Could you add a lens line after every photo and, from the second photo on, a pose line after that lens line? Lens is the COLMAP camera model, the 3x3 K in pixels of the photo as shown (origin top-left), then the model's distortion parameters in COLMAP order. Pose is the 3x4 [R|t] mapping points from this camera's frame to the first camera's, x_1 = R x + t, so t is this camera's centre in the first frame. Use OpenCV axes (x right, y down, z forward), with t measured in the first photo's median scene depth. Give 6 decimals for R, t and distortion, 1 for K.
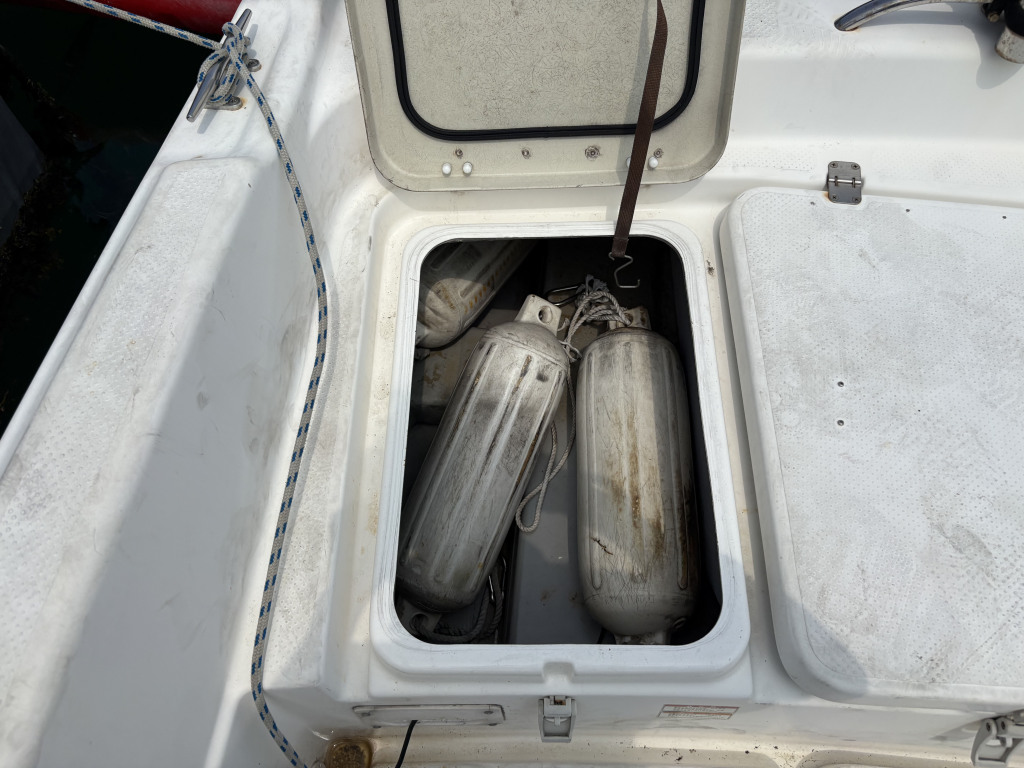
lens RADIAL K [[787.3, 0, 512.0], [0, 787.3, 384.0], [0, 0, 1]] dist [0.030698, -0.036287]
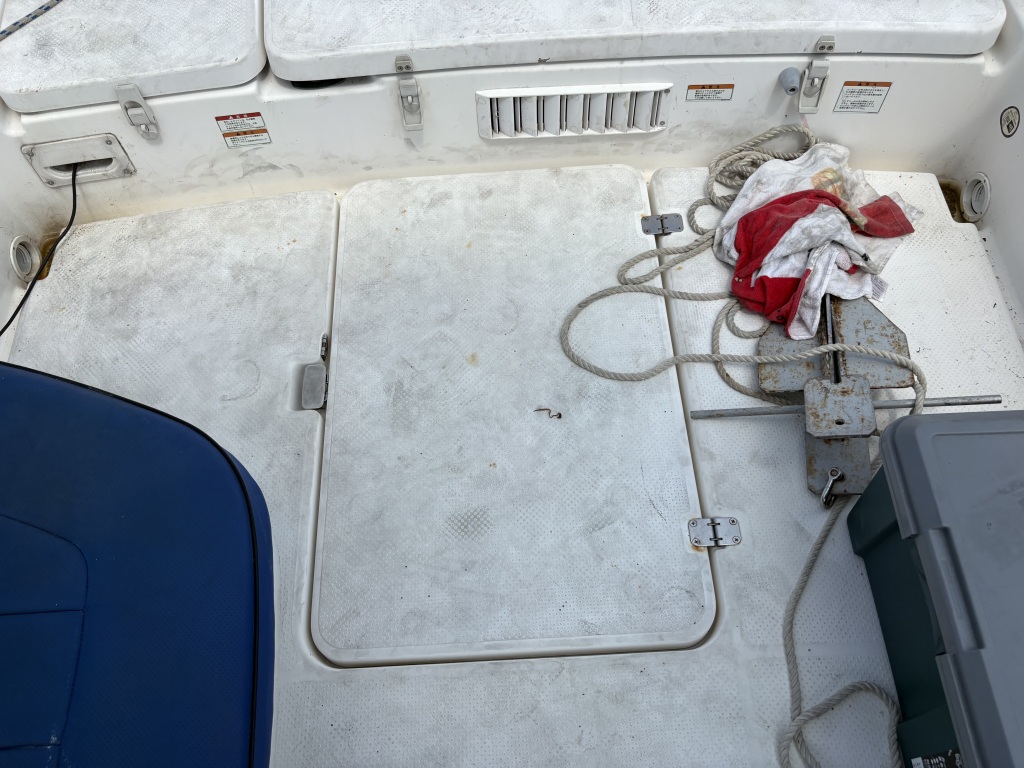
lens RADIAL K [[787.3, 0, 512.0], [0, 787.3, 384.0], [0, 0, 1]] dist [0.030698, -0.036287]
pose [[0.988241, -0.128710, 0.082548, 0.552125], [0.127964, 0.991676, 0.014293, 0.934849], [-0.083700, -0.003562, 0.996485, -0.621294]]
